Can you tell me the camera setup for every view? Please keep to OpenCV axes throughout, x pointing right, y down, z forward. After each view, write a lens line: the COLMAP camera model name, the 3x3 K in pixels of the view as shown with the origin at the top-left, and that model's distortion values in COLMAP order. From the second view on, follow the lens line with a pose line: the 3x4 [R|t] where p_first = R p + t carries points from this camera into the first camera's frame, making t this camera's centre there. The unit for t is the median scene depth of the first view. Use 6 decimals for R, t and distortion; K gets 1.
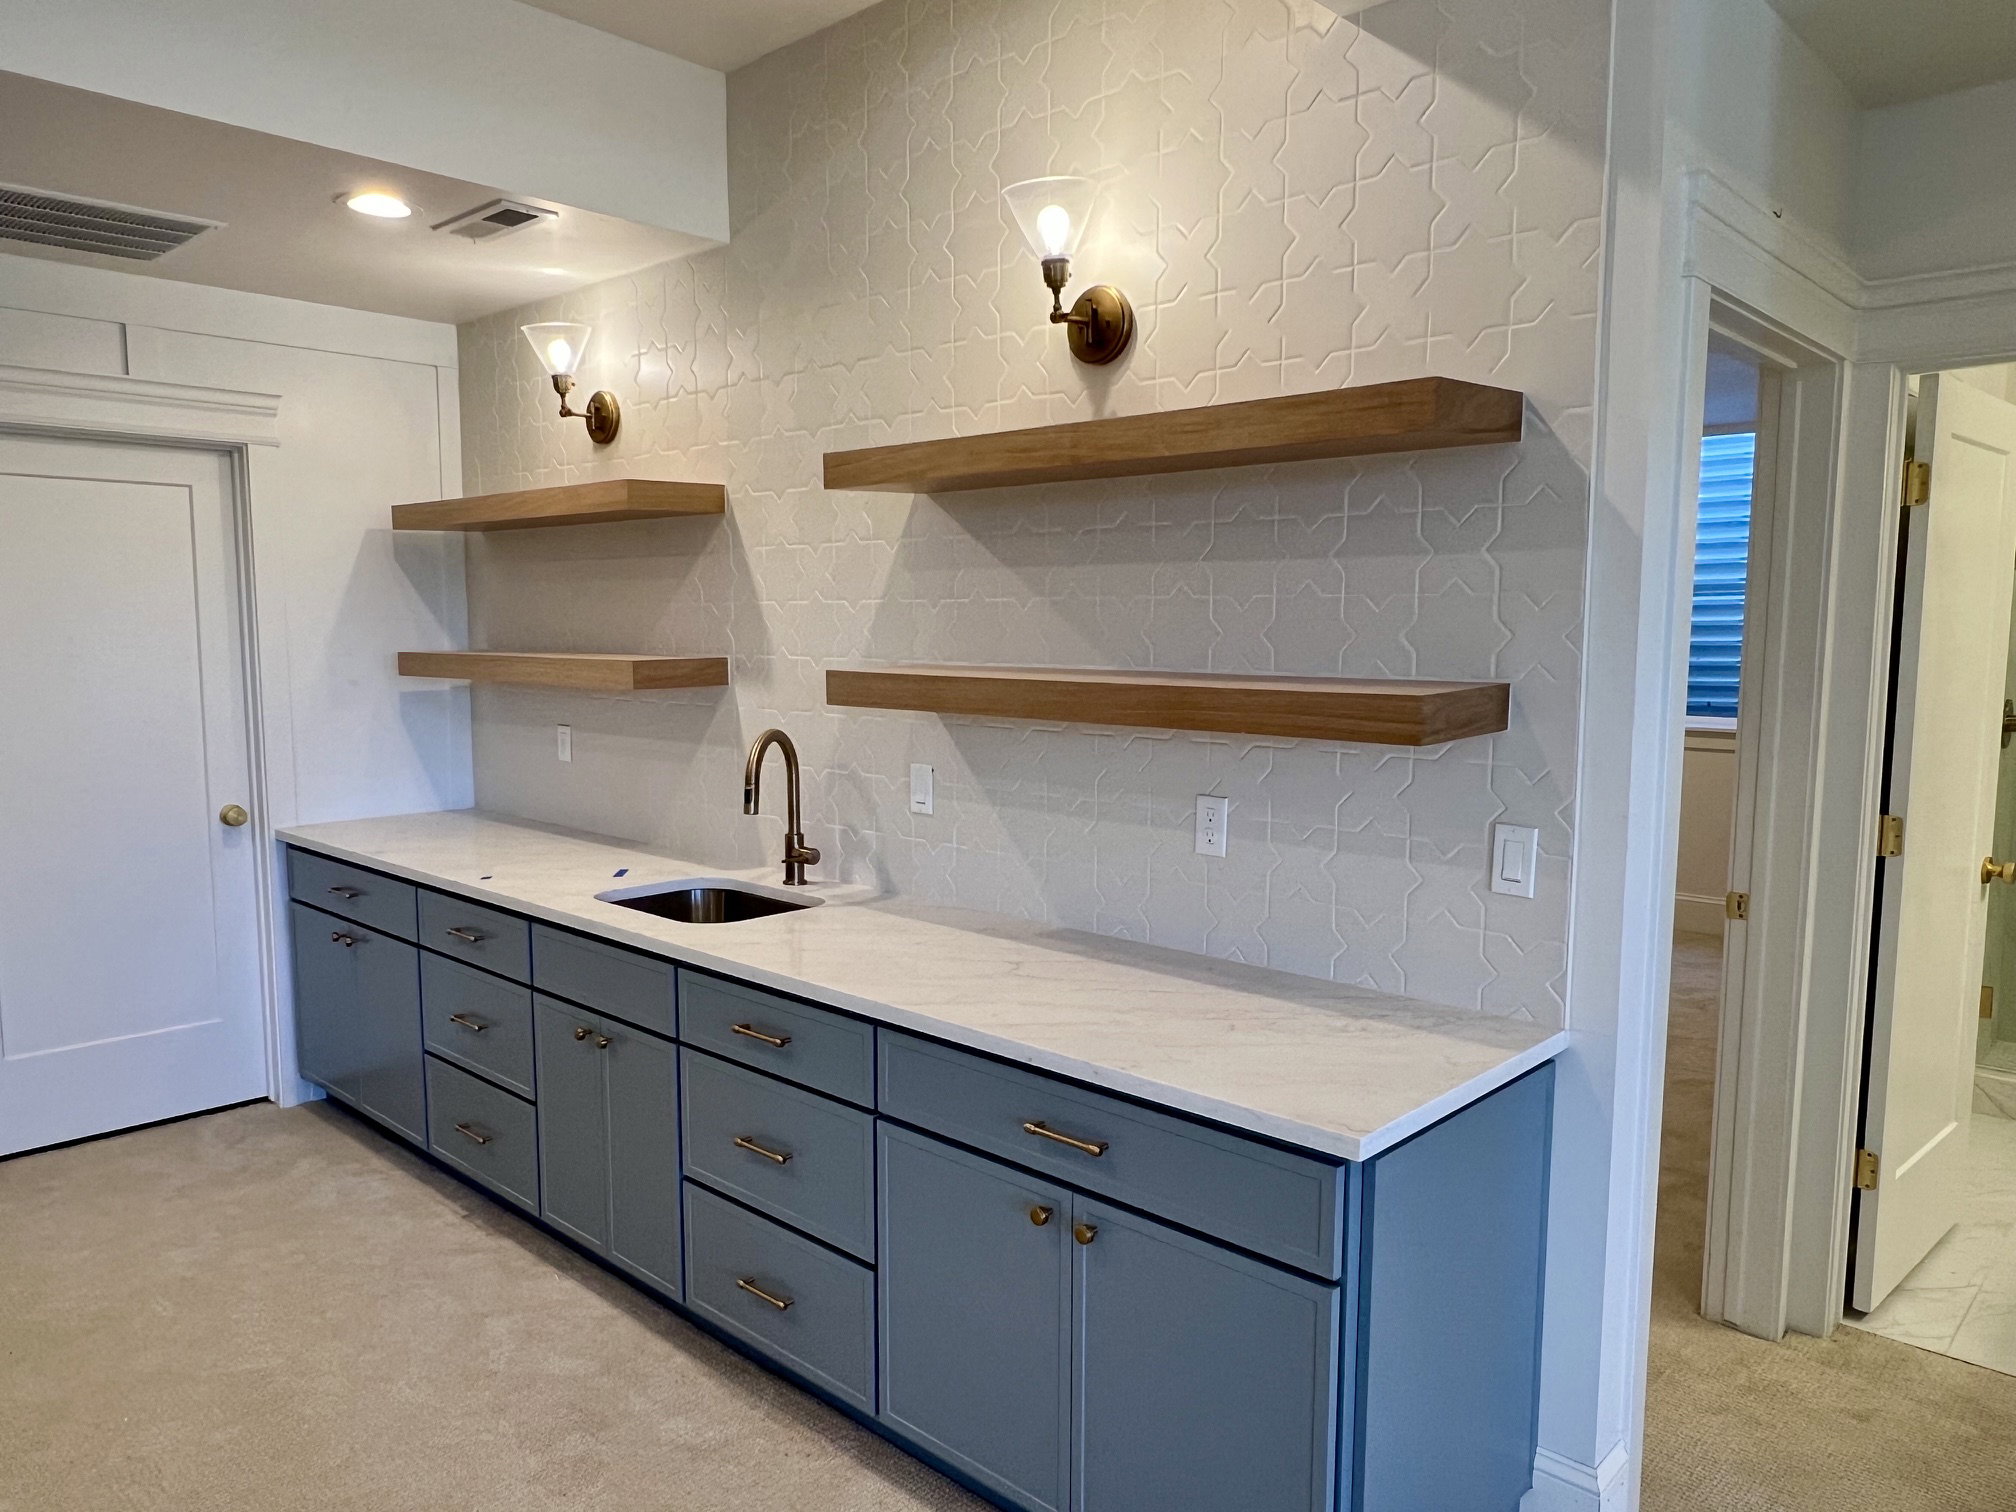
lens RADIAL K [[1395.7, 0, 1004.2], [0, 1395.7, 764.0], [0, 0, 1]] dist [-0.012203, -0.001729]
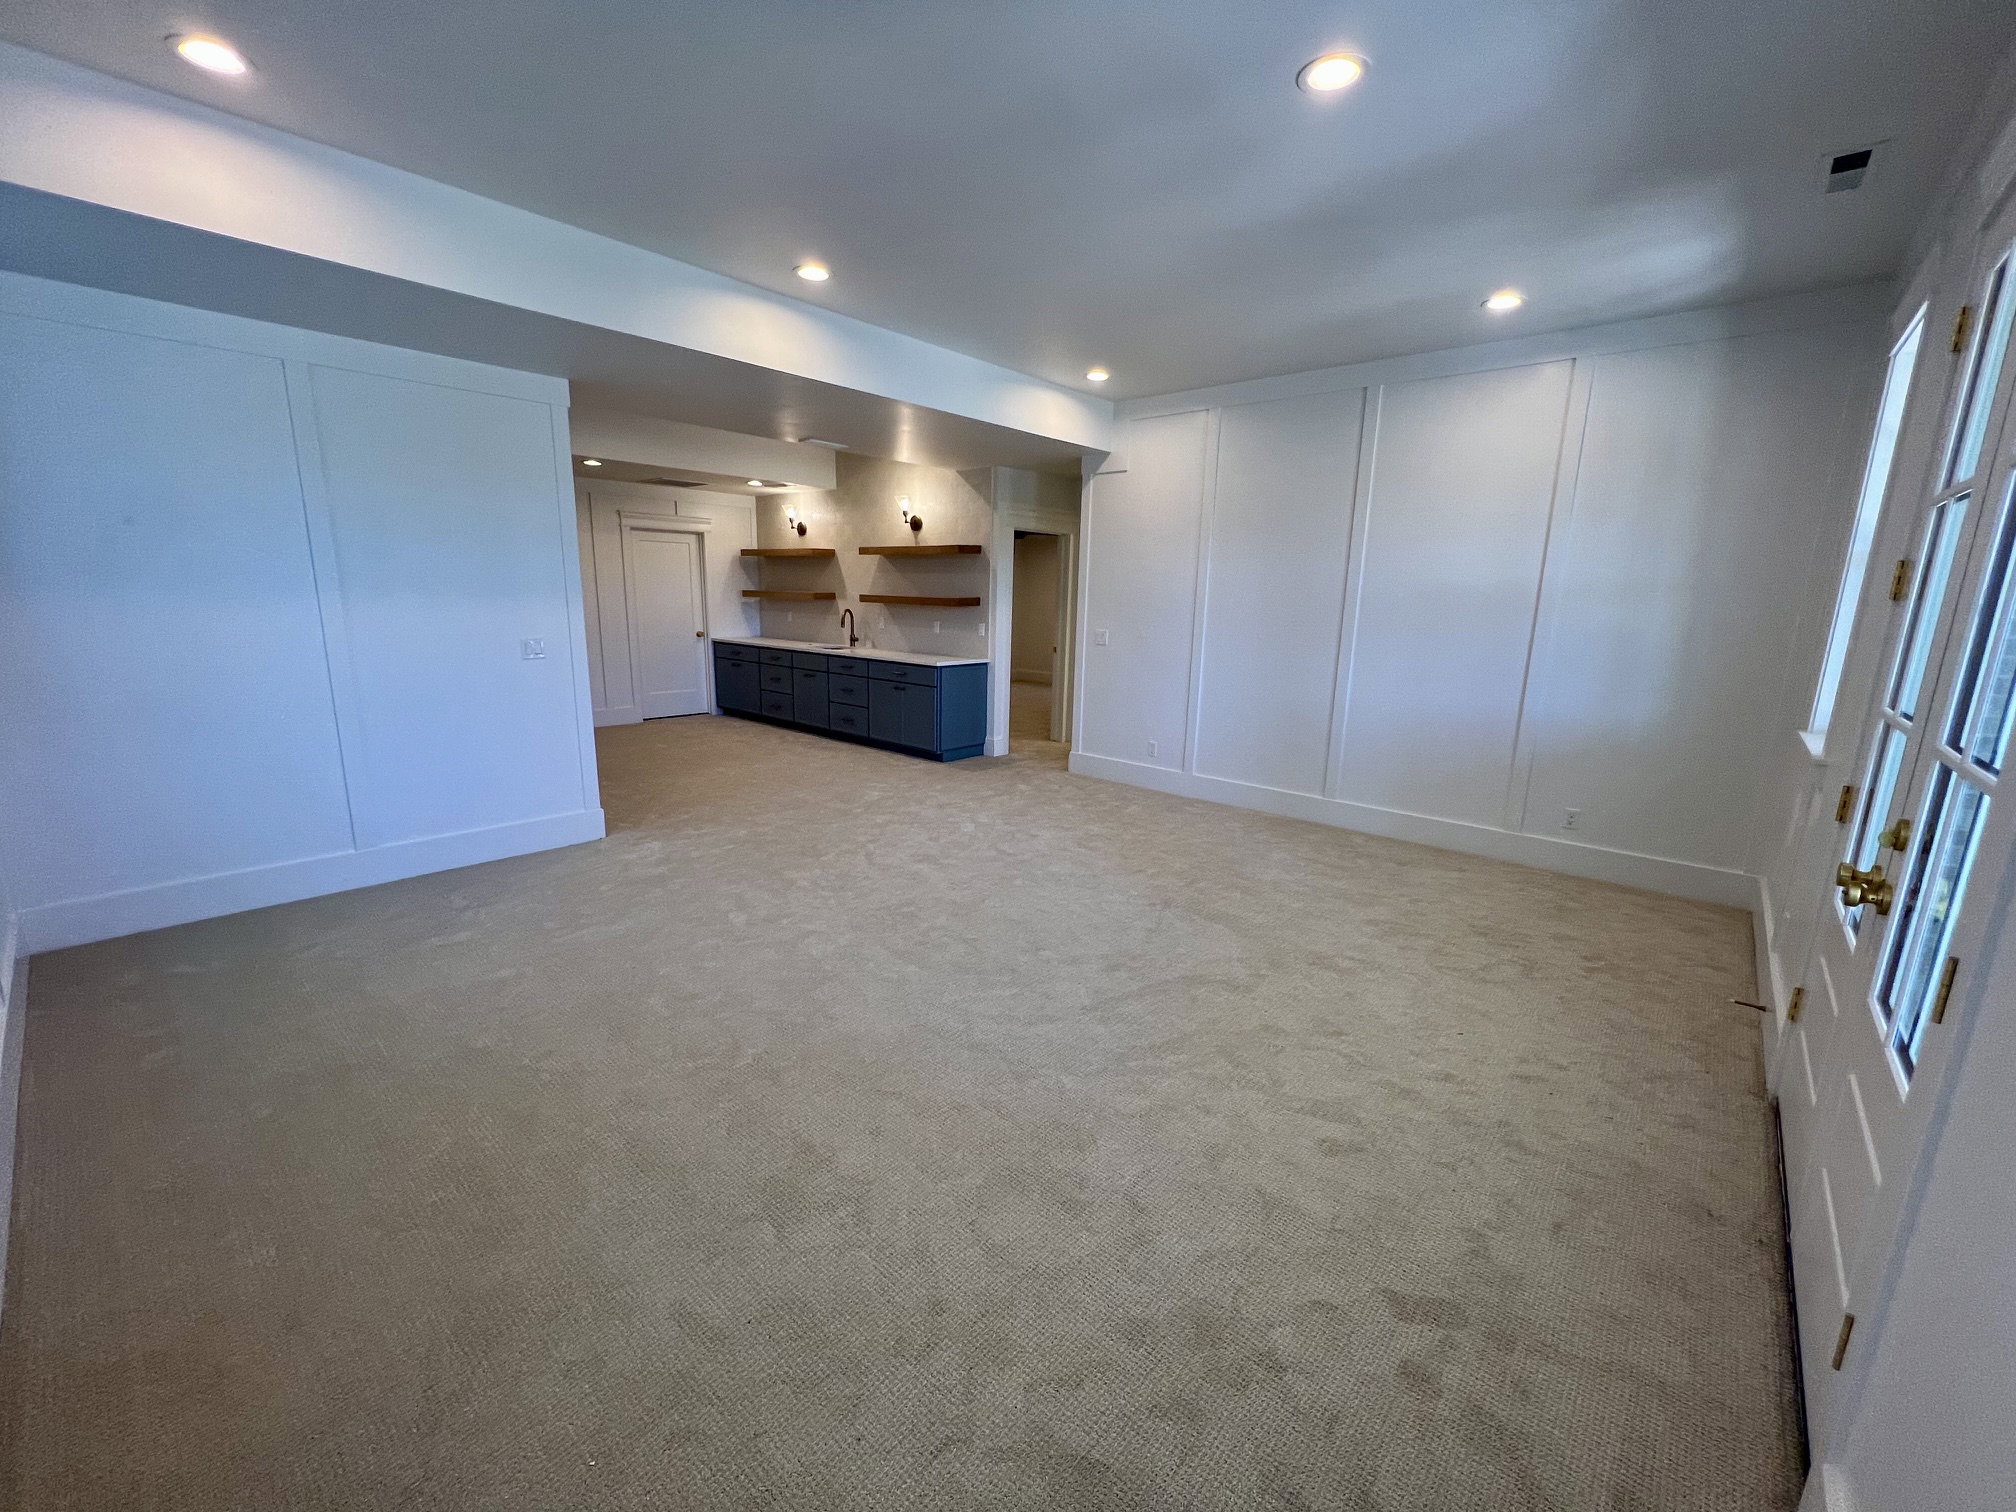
lens RADIAL K [[819.5, 0, 1014.6], [0, 819.5, 747.6], [0, 0, 1]] dist [-0.000188, 0.000126]
pose [[0.998648, 0.012669, 0.050422, 0.226020], [-0.017116, 0.995905, 0.088772, 0.166188], [-0.049091, -0.089515, 0.994775, -1.568805]]
